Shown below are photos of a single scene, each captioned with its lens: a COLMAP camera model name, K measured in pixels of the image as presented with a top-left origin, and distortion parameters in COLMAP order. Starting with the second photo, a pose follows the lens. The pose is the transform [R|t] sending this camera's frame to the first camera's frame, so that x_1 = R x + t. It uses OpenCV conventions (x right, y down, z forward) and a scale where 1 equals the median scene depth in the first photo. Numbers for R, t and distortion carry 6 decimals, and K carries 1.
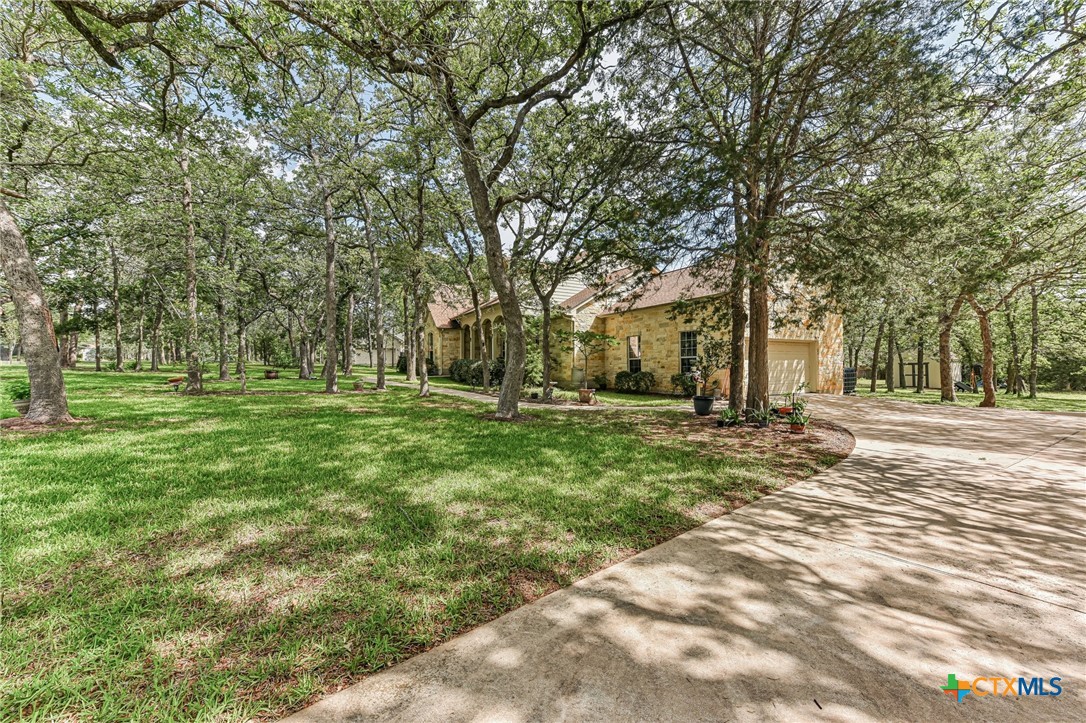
lens RADIAL K [[420.7, 0, 550.2], [0, 420.7, 365.4], [0, 0, 1]] dist [0.028337, 0.000055]
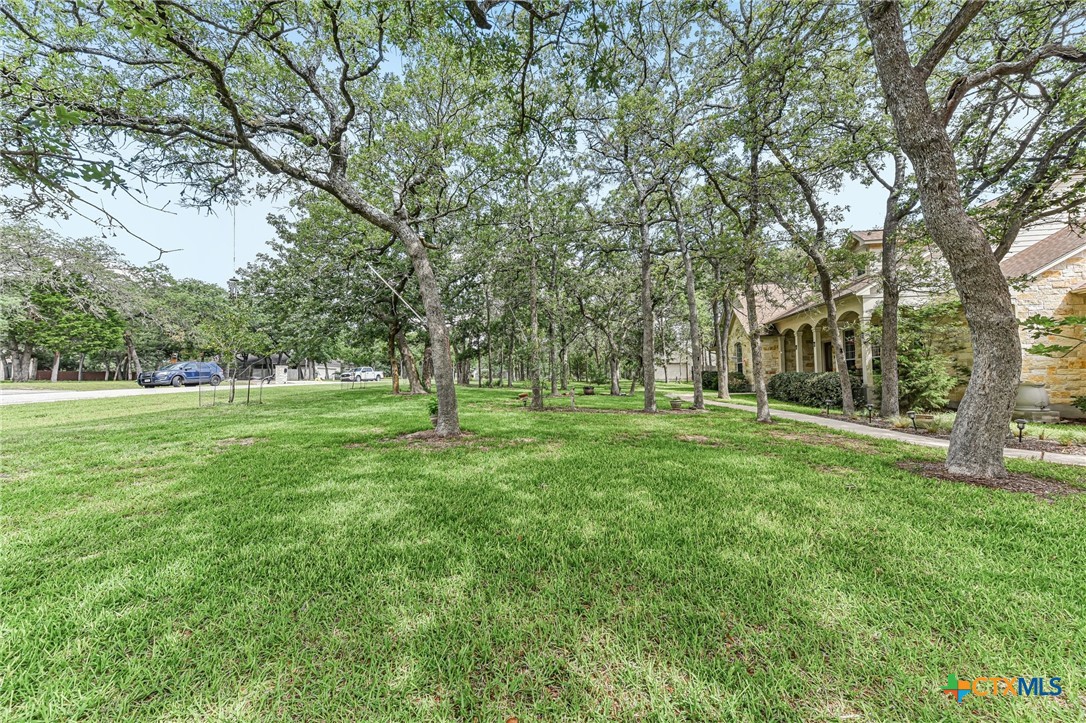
lens RADIAL K [[420.7, 0, 541.2], [0, 420.7, 366.6], [0, 0, 1]] dist [0.028337, 0.000055]
pose [[0.786727, -0.030472, -0.616548, -0.111349], [0.010999, 0.999314, -0.035354, -0.002959], [0.617203, 0.021032, 0.786523, 0.114367]]
